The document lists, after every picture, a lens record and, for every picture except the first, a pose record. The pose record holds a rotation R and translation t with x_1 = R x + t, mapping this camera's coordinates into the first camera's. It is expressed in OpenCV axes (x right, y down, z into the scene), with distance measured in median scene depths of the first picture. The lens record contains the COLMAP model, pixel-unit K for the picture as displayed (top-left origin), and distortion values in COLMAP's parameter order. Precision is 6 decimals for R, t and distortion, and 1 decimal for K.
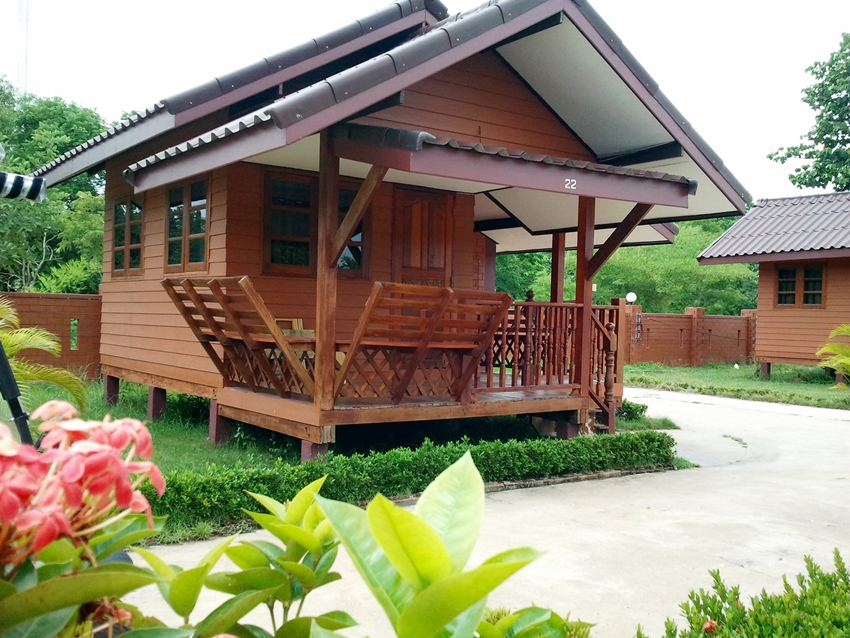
lens RADIAL K [[841.1, 0, 424.1], [0, 841.1, 317.0], [0, 0, 1]] dist [0.127735, 0.000000]
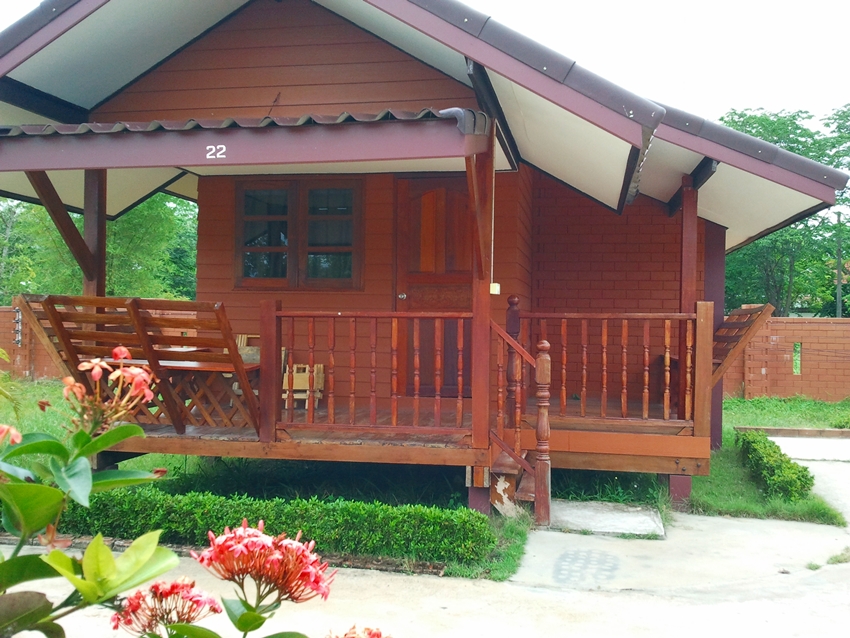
lens RADIAL K [[841.1, 0, 422.7], [0, 841.1, 322.3], [0, 0, 1]] dist [0.127735, 0.000000]
pose [[0.672825, -0.012124, -0.739702, 0.655839], [0.002899, 0.999901, -0.013753, 0.001302], [0.739796, 0.007109, 0.672794, 0.497803]]
